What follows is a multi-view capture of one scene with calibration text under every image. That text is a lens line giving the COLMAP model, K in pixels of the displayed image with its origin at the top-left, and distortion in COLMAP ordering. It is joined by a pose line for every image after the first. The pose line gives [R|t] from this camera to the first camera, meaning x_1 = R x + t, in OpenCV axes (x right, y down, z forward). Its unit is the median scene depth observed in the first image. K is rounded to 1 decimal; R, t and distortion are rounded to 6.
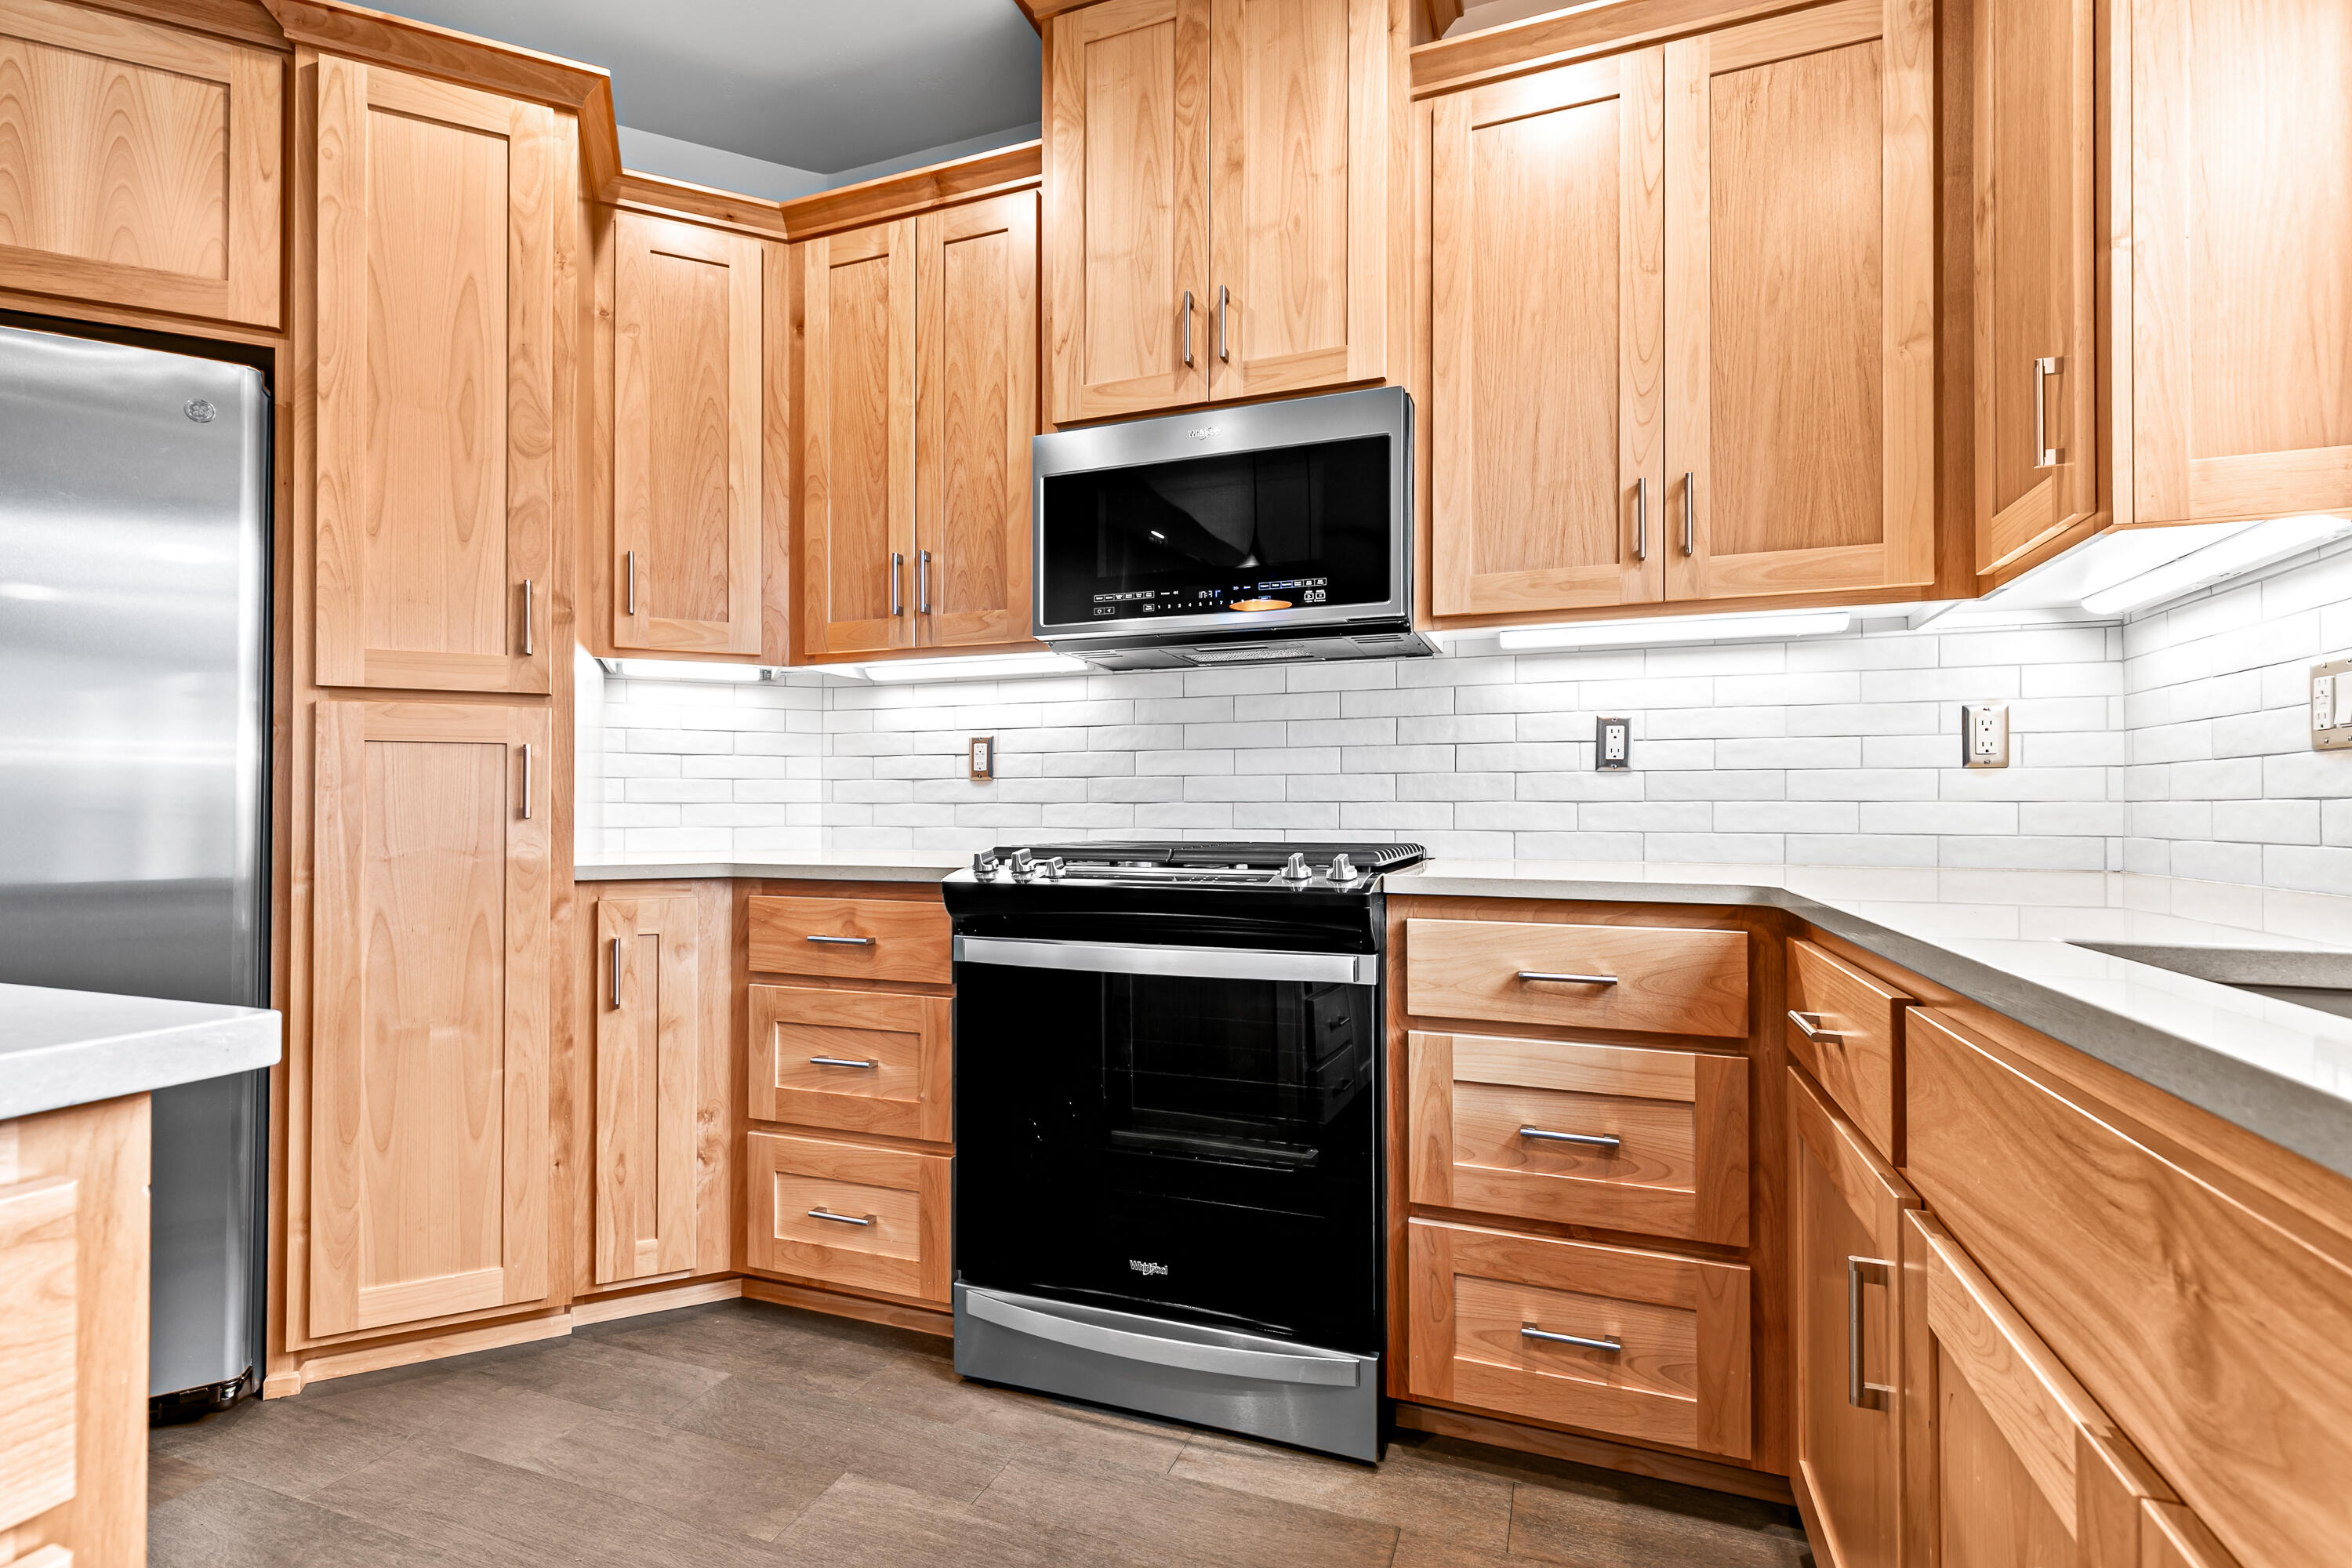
lens RADIAL K [[1062.8, 0, 1181.9], [0, 1062.8, 795.1], [0, 0, 1]] dist [0.008400, -0.000136]
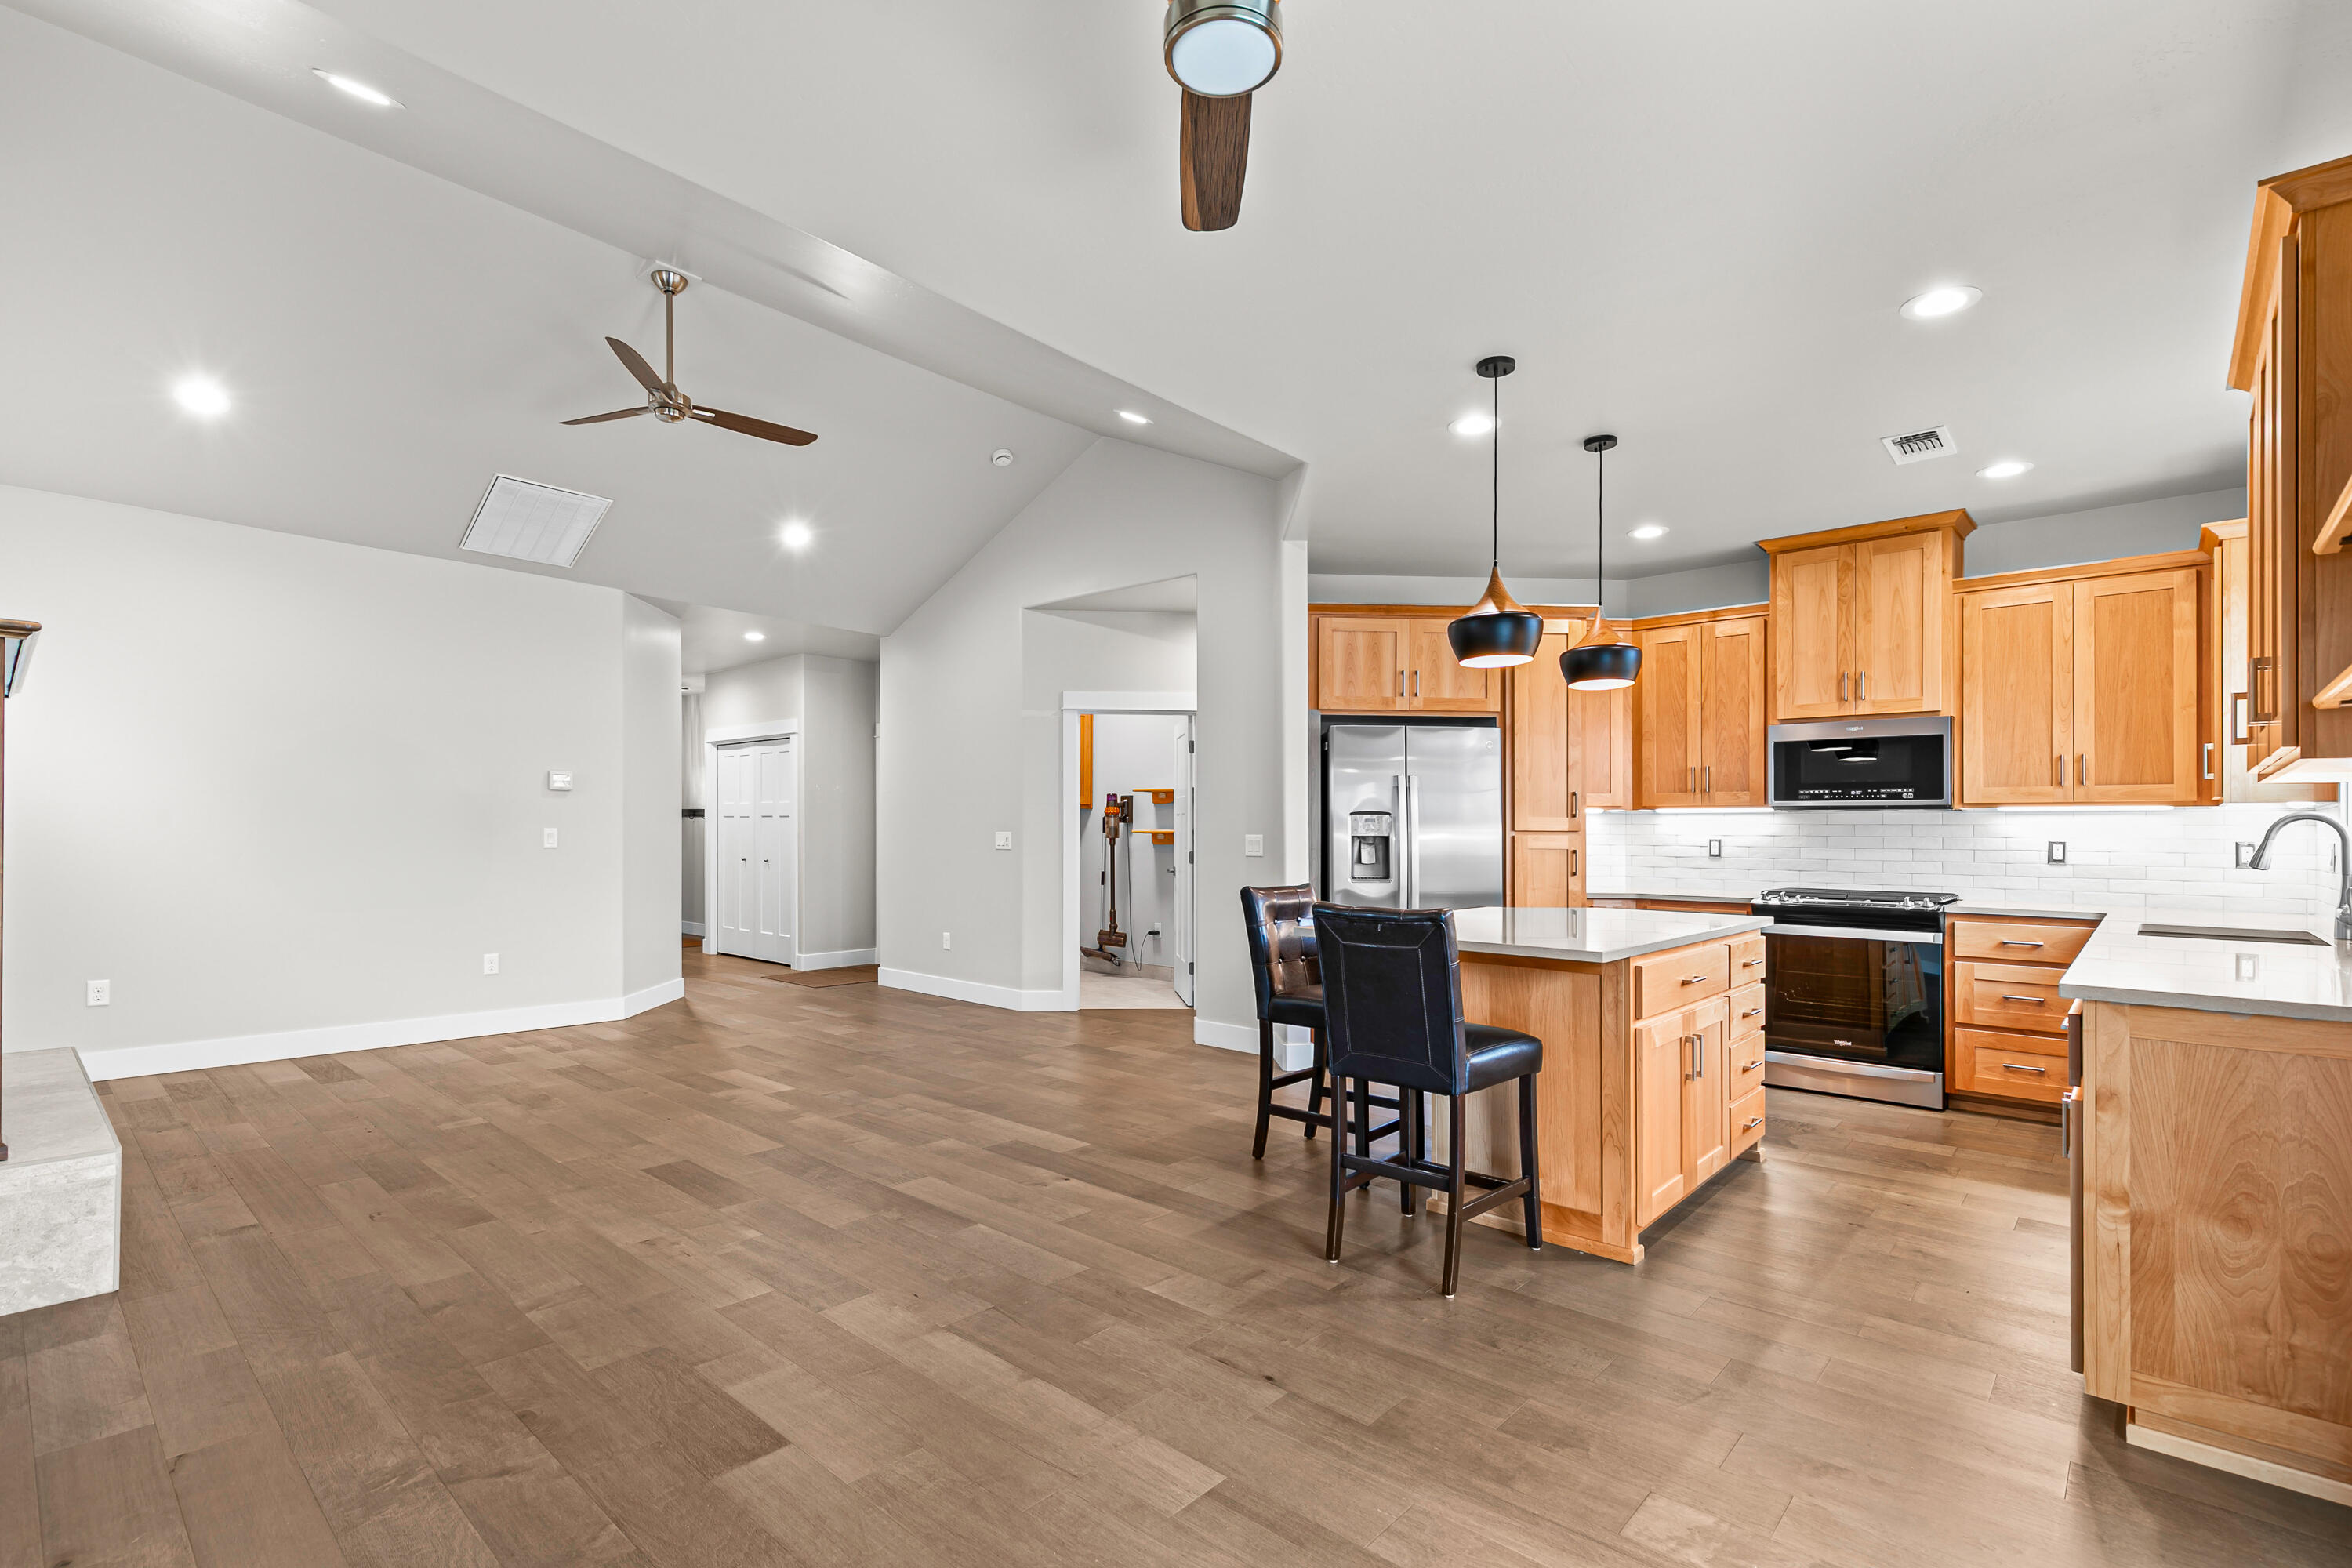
lens RADIAL K [[1077.9, 0, 1176.4], [0, 1077.9, 815.5], [0, 0, 1]] dist [0.008798, -0.000654]
pose [[0.930348, 0.000700, -0.366678, -0.564860], [-0.002685, 0.999984, -0.004903, -0.123898], [0.366669, 0.005546, 0.930335, -2.093550]]
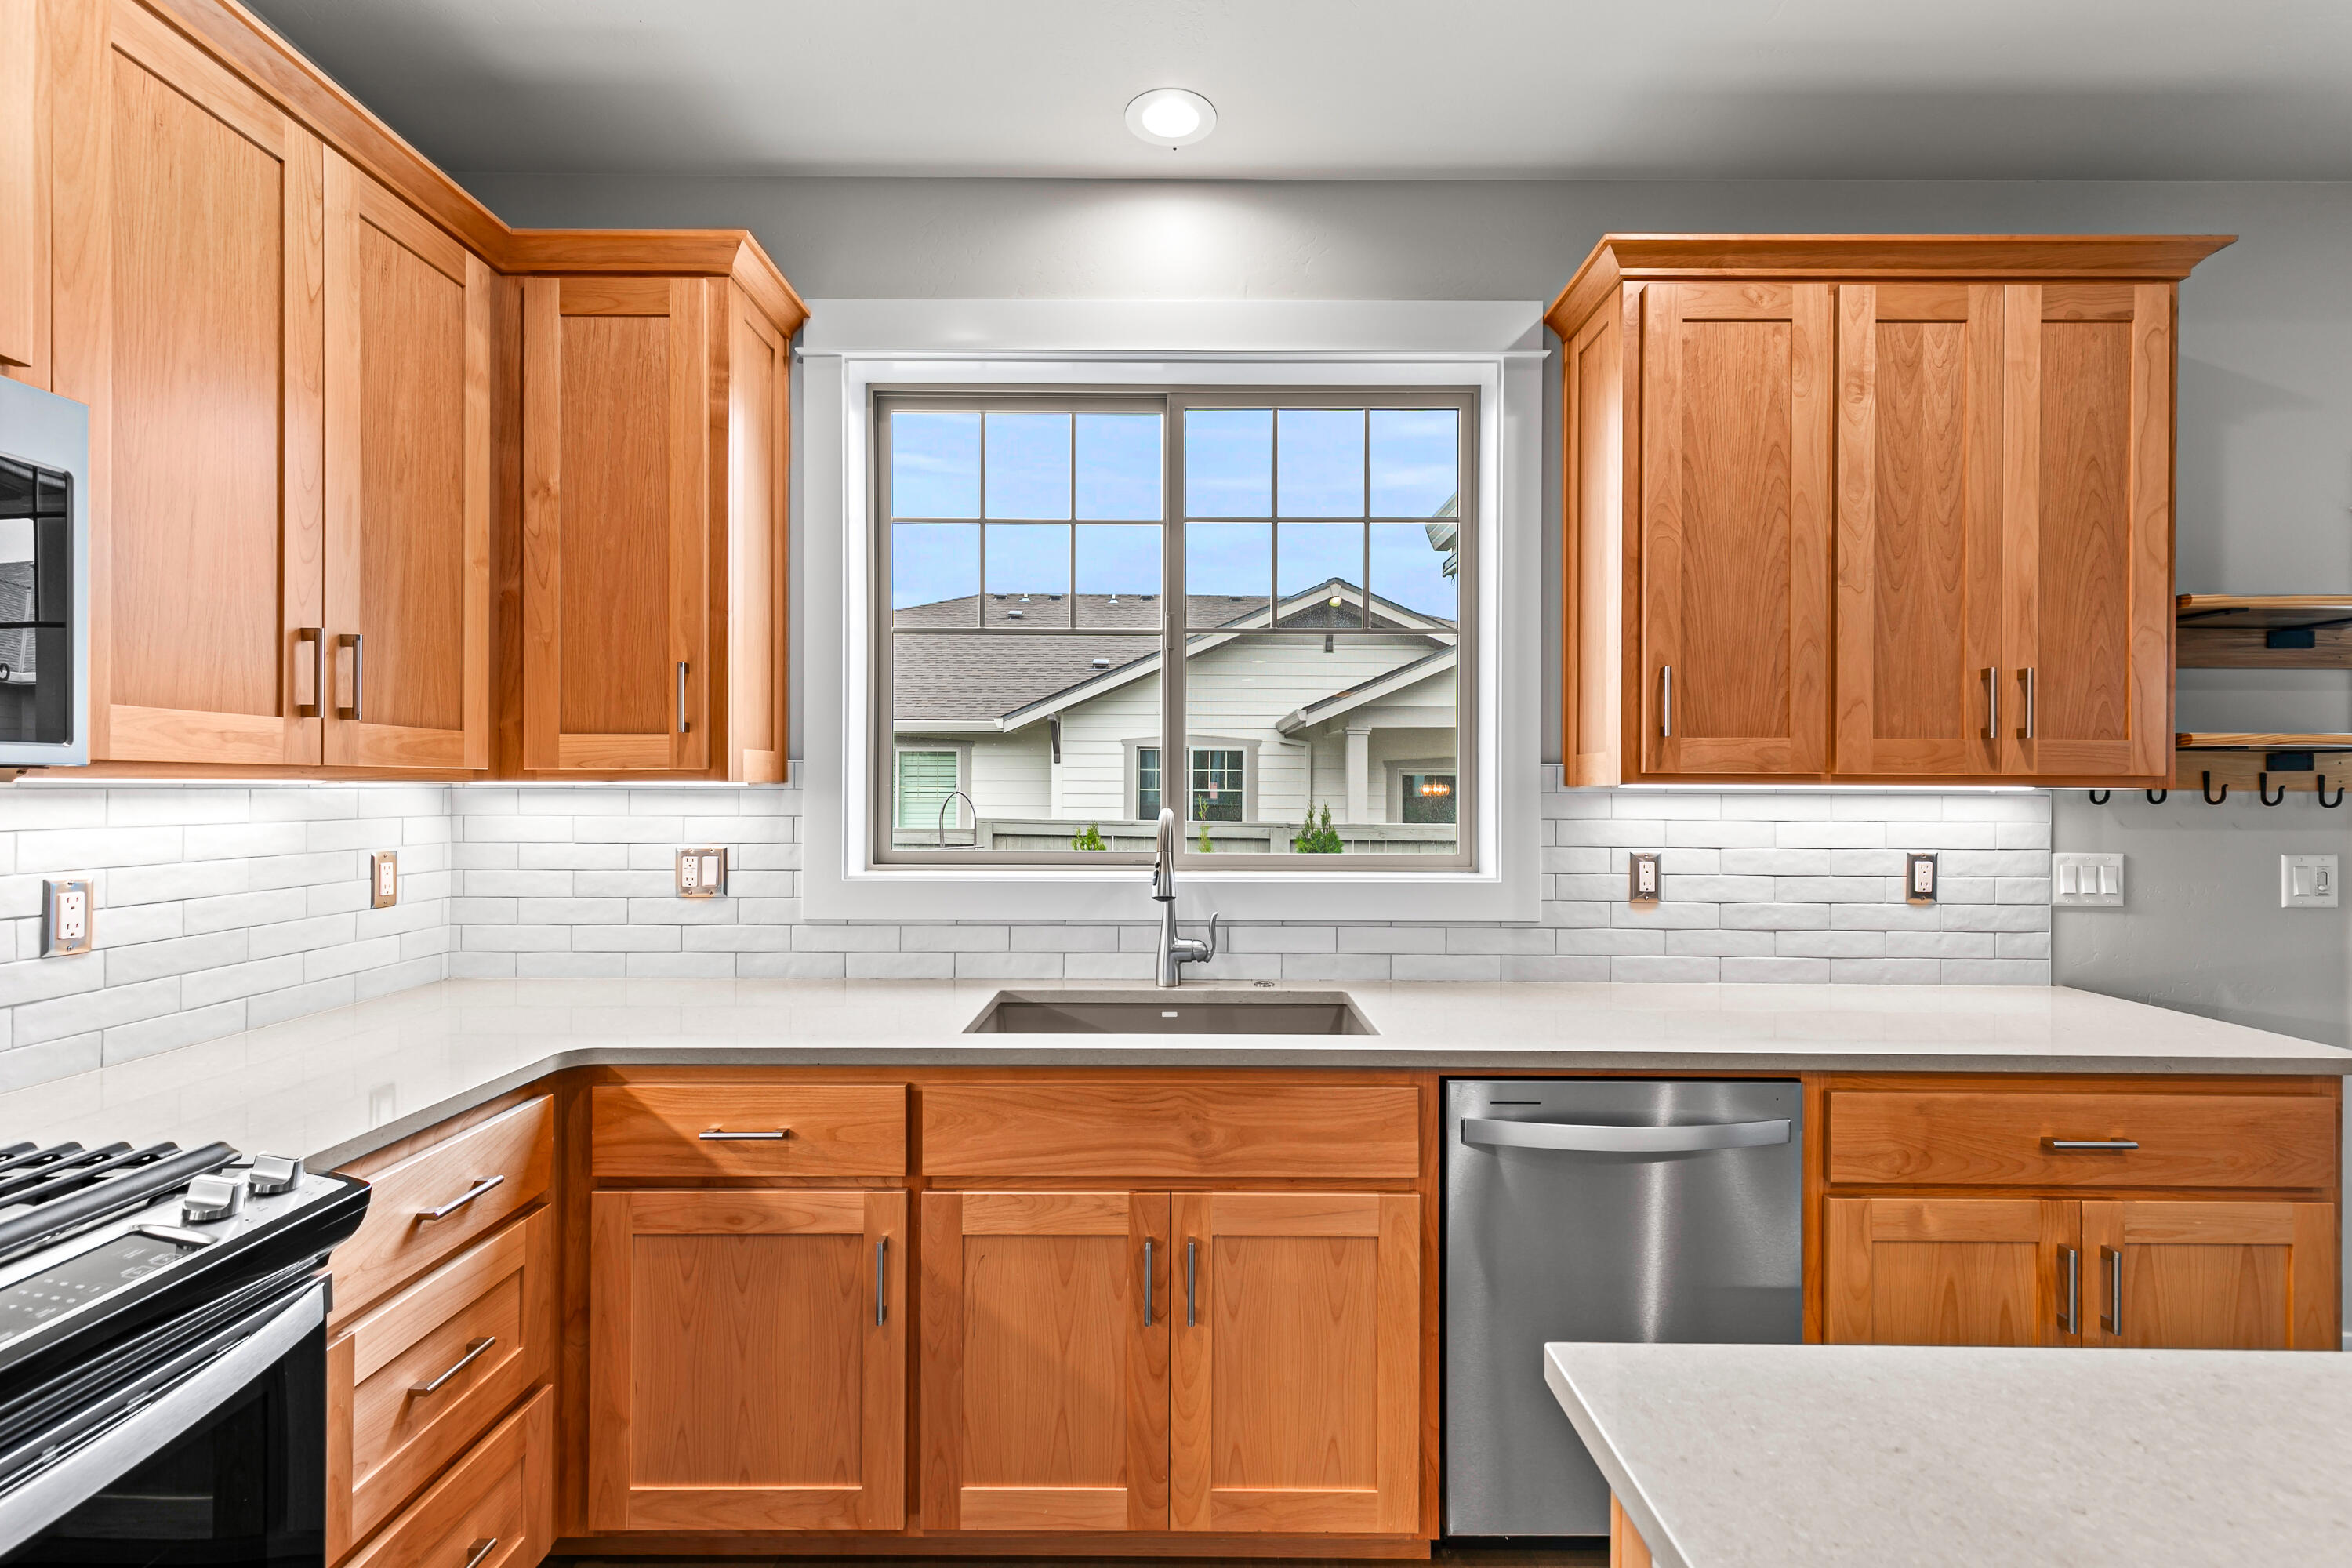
lens RADIAL K [[1052.7, 0, 1176.0], [0, 1052.7, 784.0], [0, 0, 1]] dist [0.009633, -0.000065]
pose [[-0.350883, 0.001492, 0.936418, -0.607237], [-0.018029, 0.999803, -0.008349, -0.163184], [-0.936246, -0.019812, -0.350786, 0.604950]]
